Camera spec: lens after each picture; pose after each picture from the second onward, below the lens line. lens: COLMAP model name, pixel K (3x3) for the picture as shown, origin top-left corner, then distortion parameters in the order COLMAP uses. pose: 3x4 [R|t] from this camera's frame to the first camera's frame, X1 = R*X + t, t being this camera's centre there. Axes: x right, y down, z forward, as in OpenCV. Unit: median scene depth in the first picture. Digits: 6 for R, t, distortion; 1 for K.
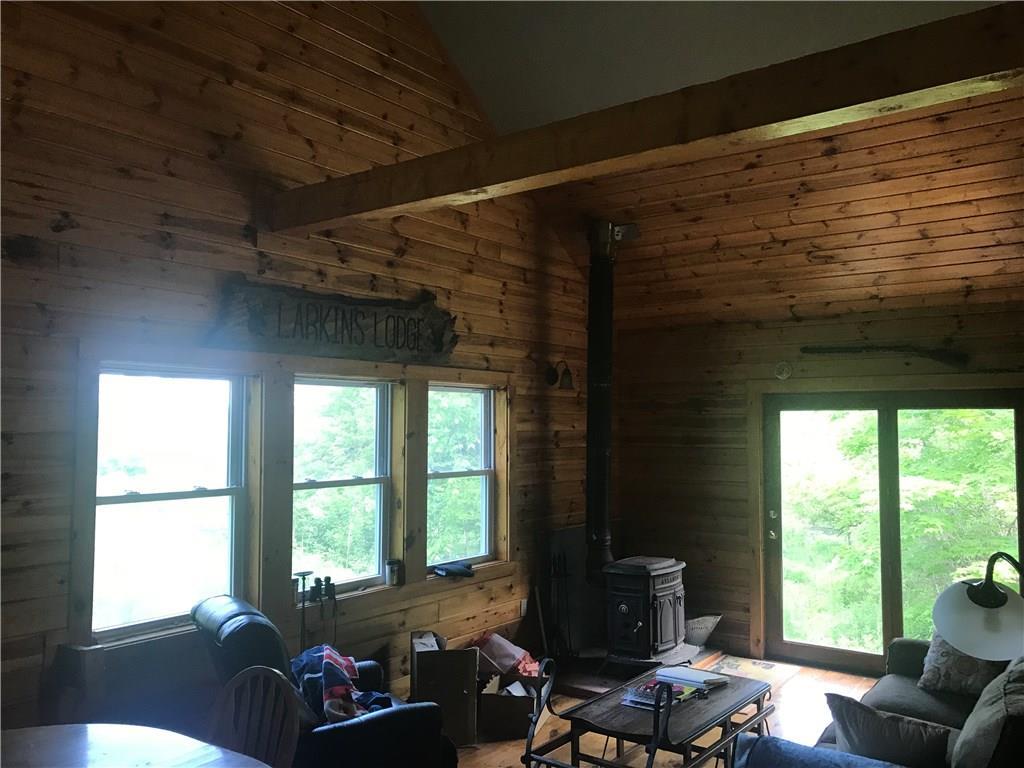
lens RADIAL K [[846.1, 0, 513.2], [0, 846.1, 376.4], [0, 0, 1]] dist [0.054471, -0.077517]
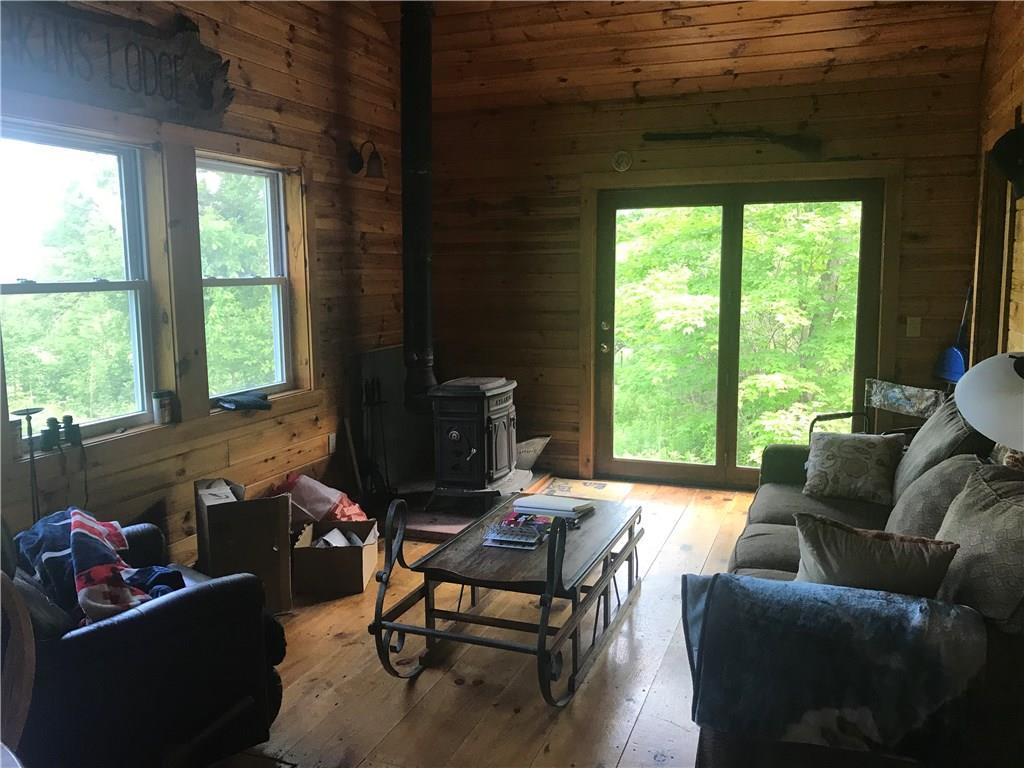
lens RADIAL K [[846.1, 0, 513.2], [0, 846.1, 376.4], [0, 0, 1]] dist [0.054471, -0.077517]
pose [[0.961905, -0.044666, 0.269712, -0.040575], [-0.006260, 0.982706, 0.185068, 0.055207], [-0.273314, -0.179706, 0.944990, 0.185010]]
